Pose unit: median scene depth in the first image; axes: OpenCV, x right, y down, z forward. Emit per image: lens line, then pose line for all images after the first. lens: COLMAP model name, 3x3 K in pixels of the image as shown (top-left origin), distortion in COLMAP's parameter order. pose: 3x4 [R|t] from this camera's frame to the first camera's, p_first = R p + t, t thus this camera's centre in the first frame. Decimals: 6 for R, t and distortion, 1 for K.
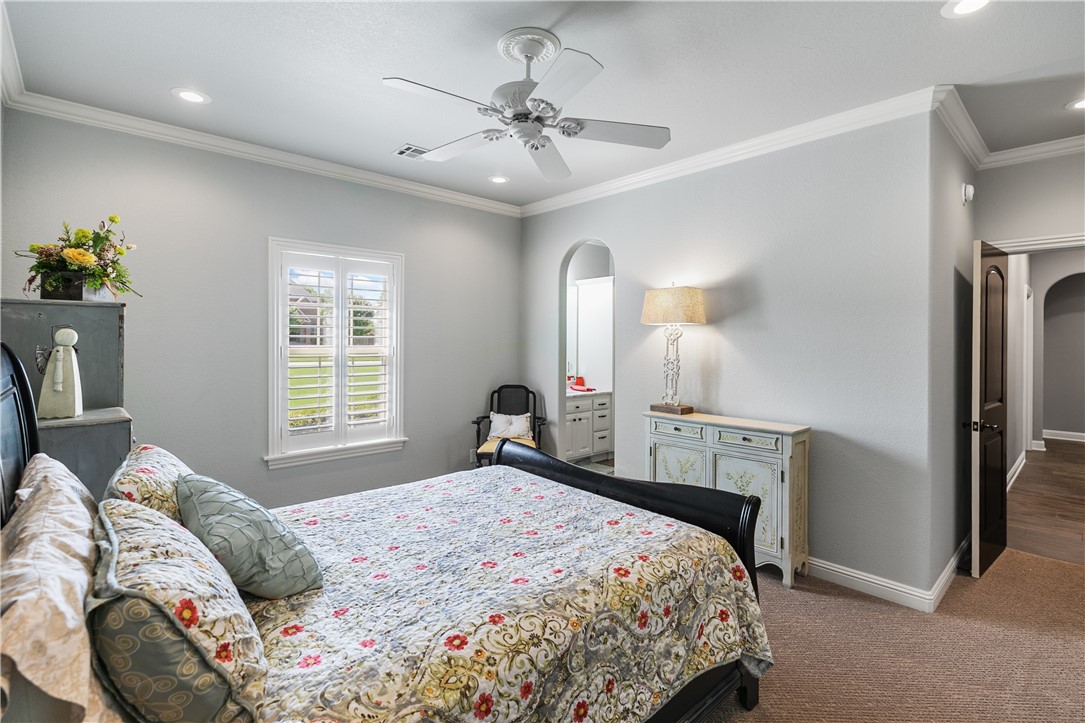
lens RADIAL K [[502.5, 0, 544.1], [0, 502.5, 348.1], [0, 0, 1]] dist [0.000770, 0.000009]
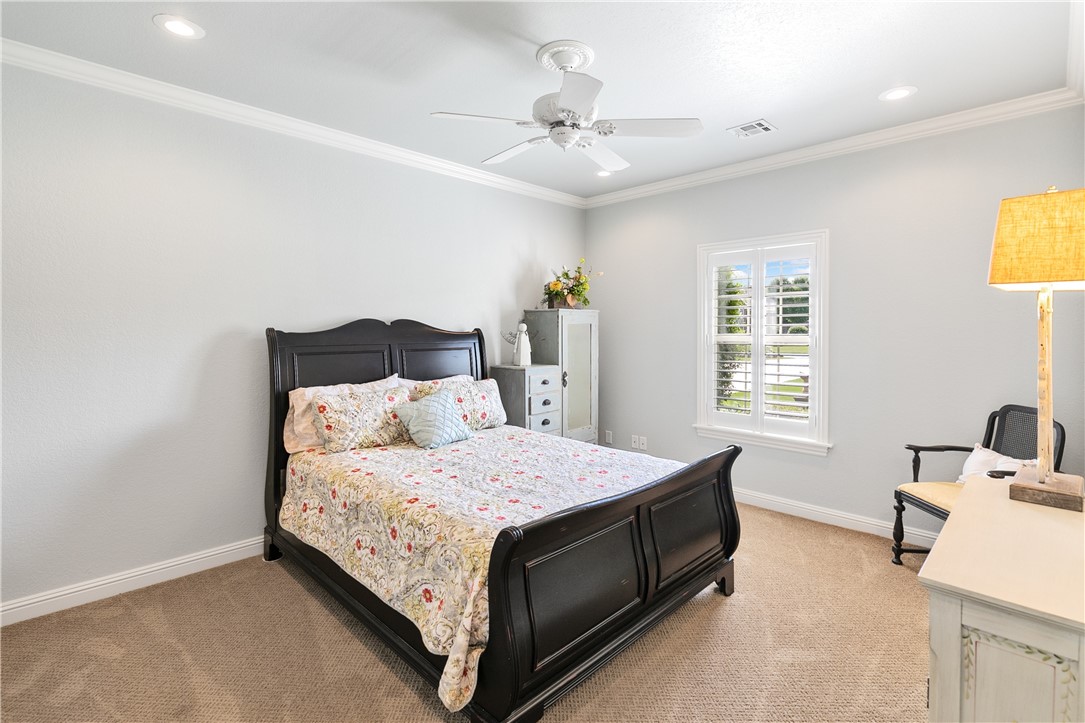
lens RADIAL K [[502.5, 0, 544.1], [0, 502.5, 348.1], [0, 0, 1]] dist [0.000770, 0.000009]
pose [[0.054097, 0.030971, -0.998055, 1.154444], [-0.020679, 0.999339, 0.029890, -0.000150], [0.998322, 0.019021, 0.054702, 0.988653]]
